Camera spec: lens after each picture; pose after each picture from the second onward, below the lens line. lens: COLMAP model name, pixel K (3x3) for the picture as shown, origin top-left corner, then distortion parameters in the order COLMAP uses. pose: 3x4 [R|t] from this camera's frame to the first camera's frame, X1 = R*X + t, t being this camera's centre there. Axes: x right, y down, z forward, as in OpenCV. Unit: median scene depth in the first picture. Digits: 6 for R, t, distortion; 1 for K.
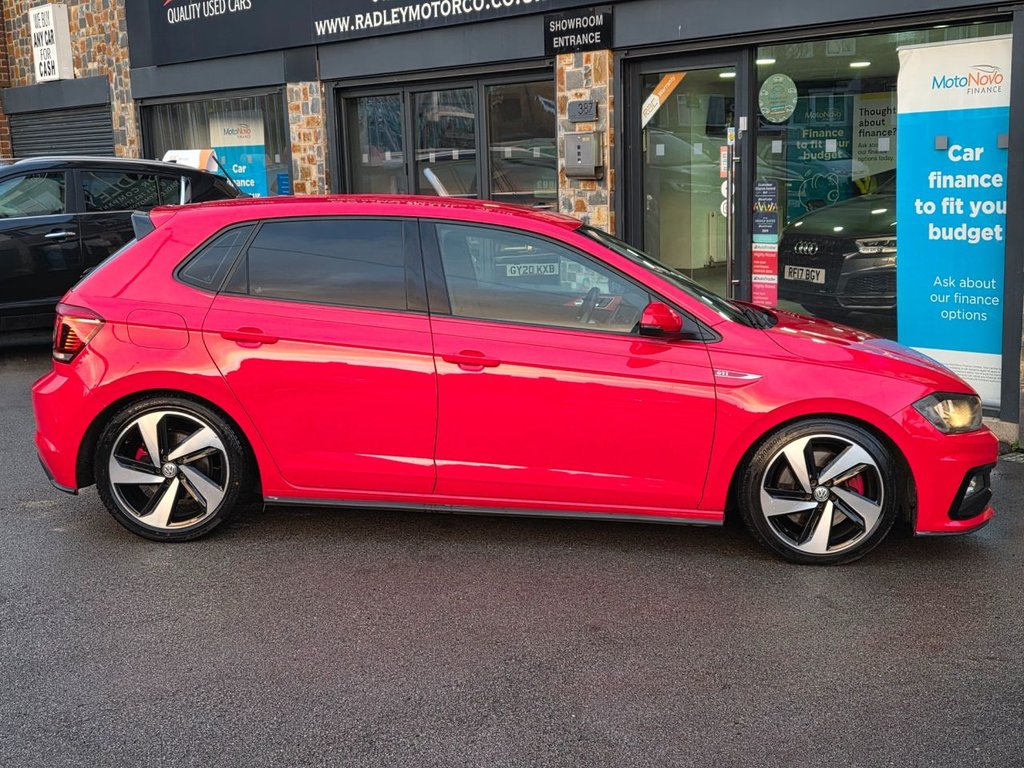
lens RADIAL K [[1300.9, 0, 517.3], [0, 1300.9, 383.0], [0, 0, 1]] dist [0.057490, 0.000000]
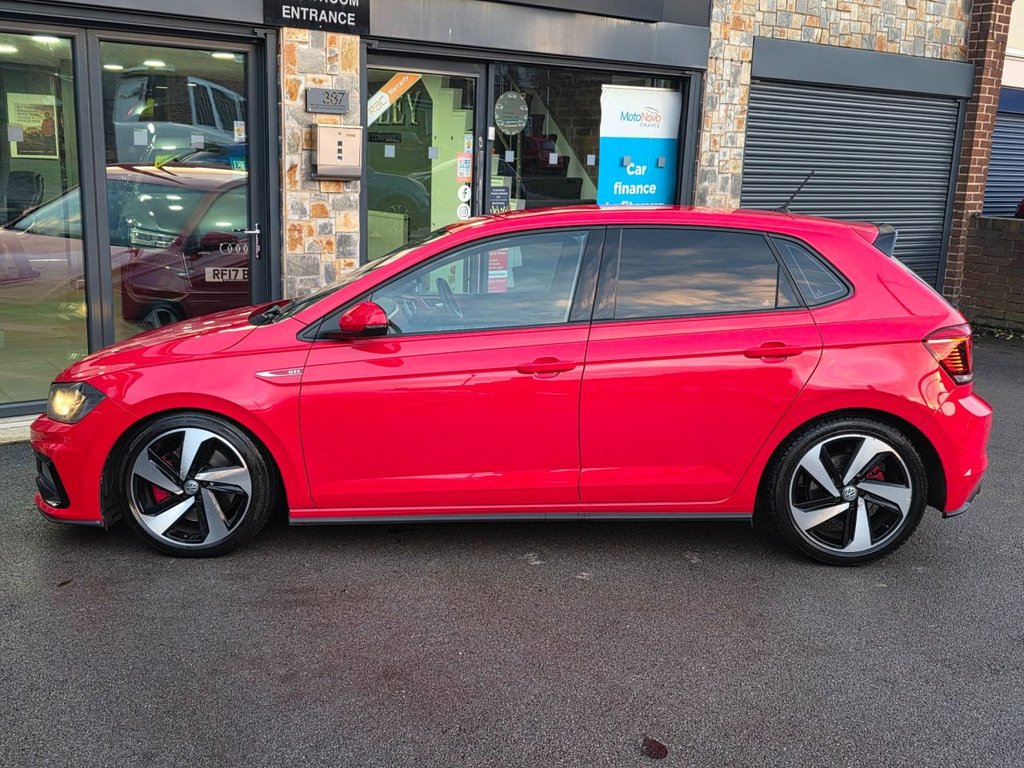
lens RADIAL K [[1077.3, 0, 514.7], [0, 1077.3, 385.9], [0, 0, 1]] dist [0.048540, 0.000000]
pose [[0.089790, -0.179324, 0.979684, -0.734198], [0.136470, 0.976594, 0.166251, -0.137424], [-0.986567, 0.118770, 0.112161, 0.889969]]
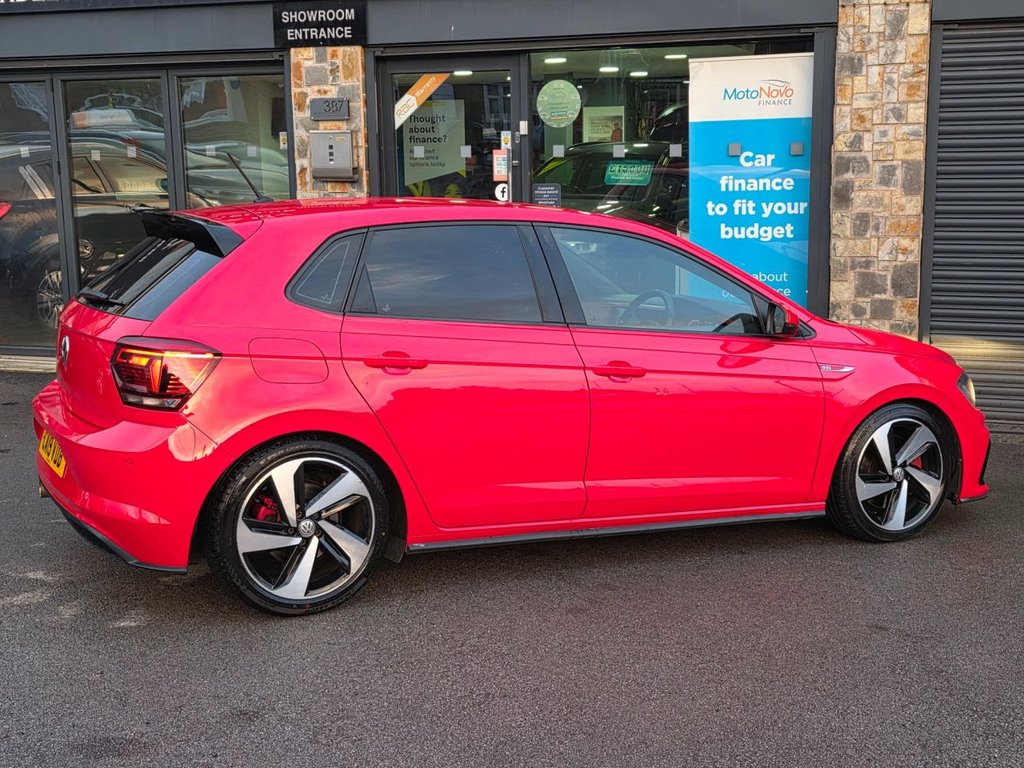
lens RADIAL K [[1300.9, 0, 520.9], [0, 1300.9, 373.7], [0, 0, 1]] dist [0.057490, 0.000000]
pose [[0.874245, -0.068693, 0.480601, -0.321047], [0.073602, 0.997250, 0.008651, -0.017159], [-0.479874, 0.027810, 0.876897, 0.120702]]
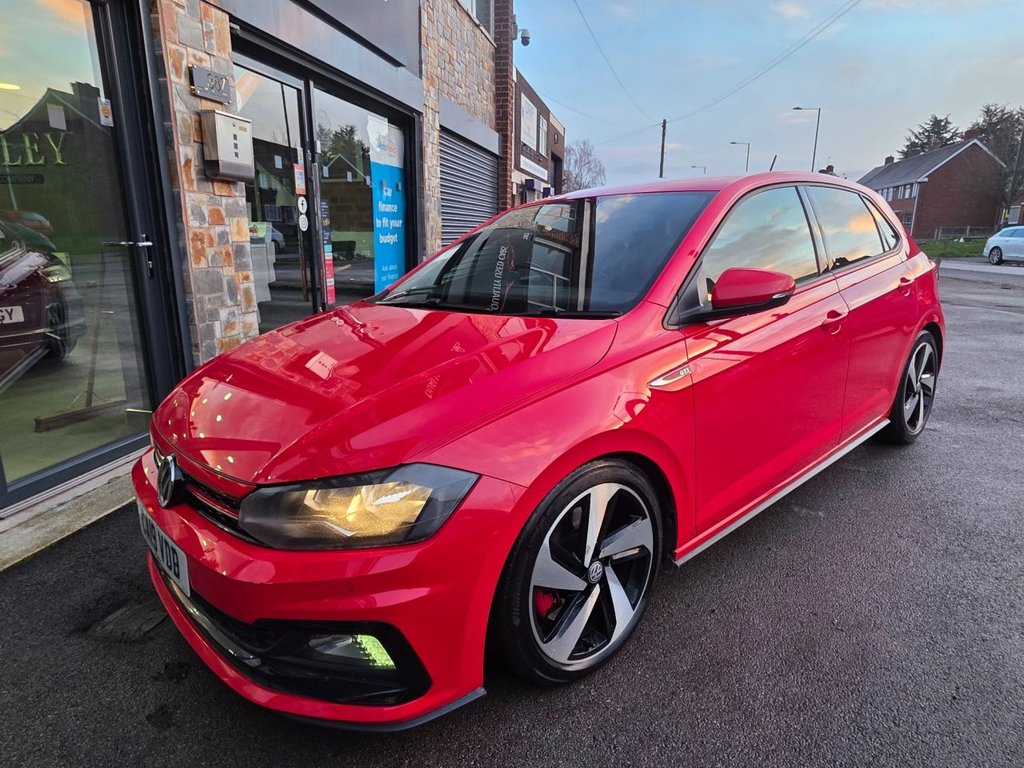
lens RADIAL K [[633.4, 0, 526.6], [0, 633.4, 382.4], [0, 0, 1]] dist [-0.004420, 0.004515]
pose [[-0.607933, -0.156790, 0.778353, -0.393400], [0.153397, 0.938646, 0.308889, -0.145767], [-0.779029, 0.307181, -0.546583, 1.203250]]
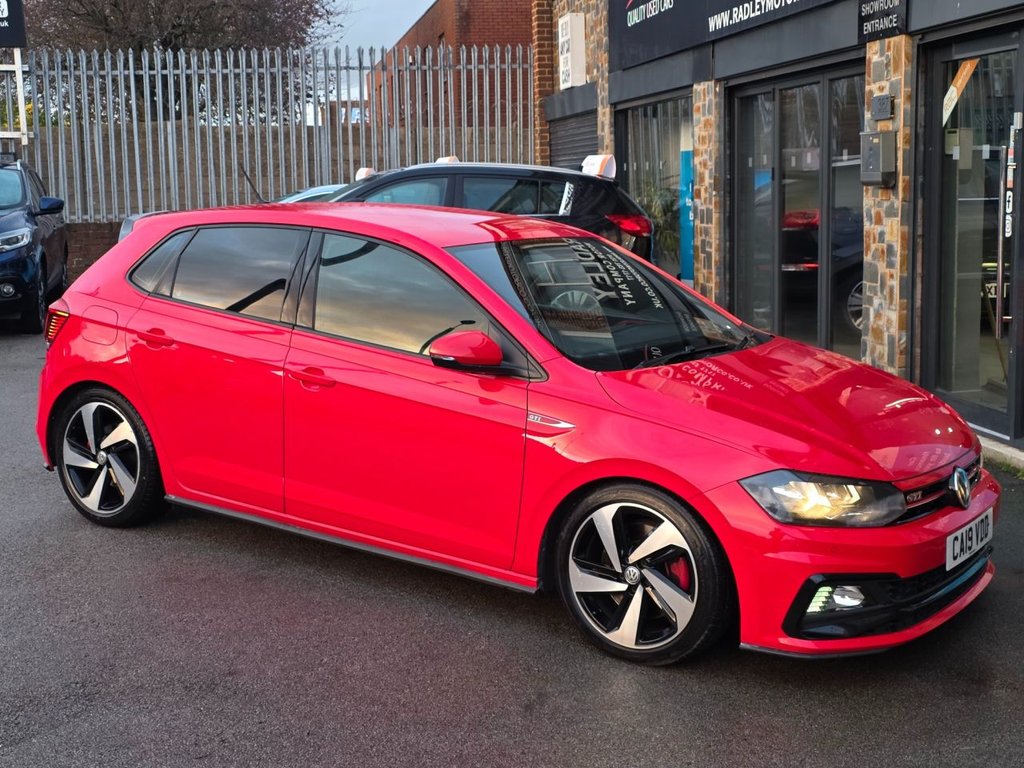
lens RADIAL K [[1355.4, 0, 525.4], [0, 1355.4, 385.9], [0, 0, 1]] dist [0.056753, 0.000000]
pose [[0.851207, 0.086274, -0.517690, 0.356948], [-0.088780, 0.995851, 0.019984, -0.026717], [0.517266, 0.028950, 0.855335, 0.133661]]
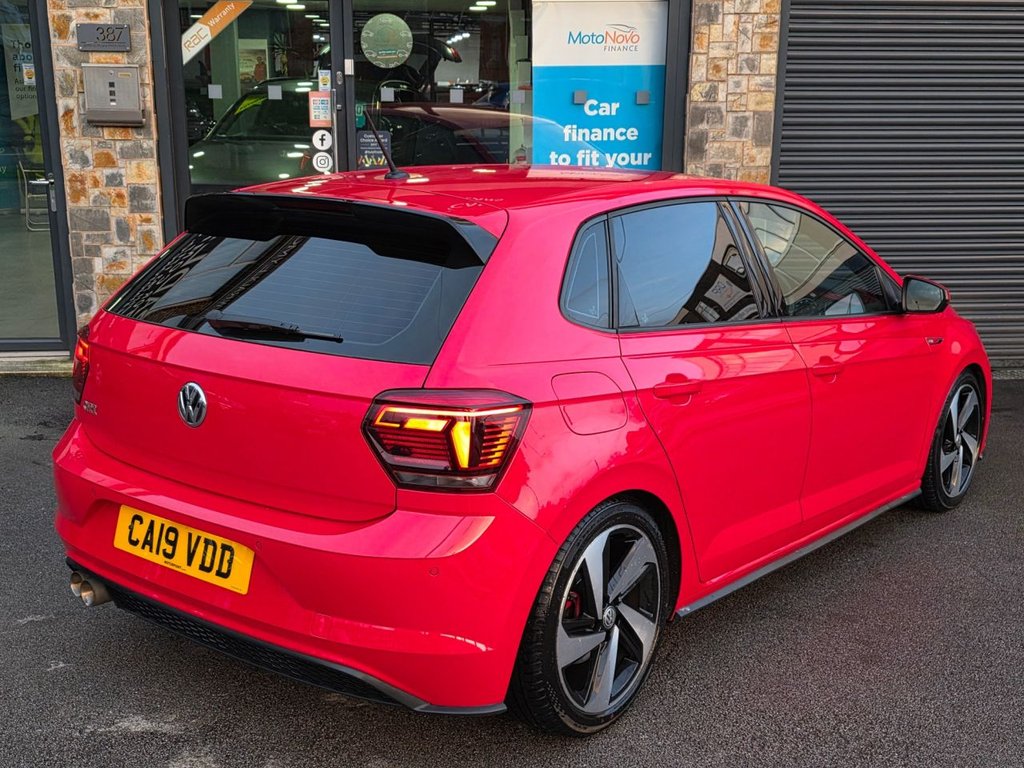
lens RADIAL K [[1188.7, 0, 507.9], [0, 1188.7, 384.0], [0, 0, 1]] dist [0.053309, 0.000000]
pose [[0.601947, -0.169596, 0.780318, -0.432376], [0.114621, 0.985418, 0.125752, -0.073230], [-0.790267, 0.013745, 0.612609, 0.406585]]
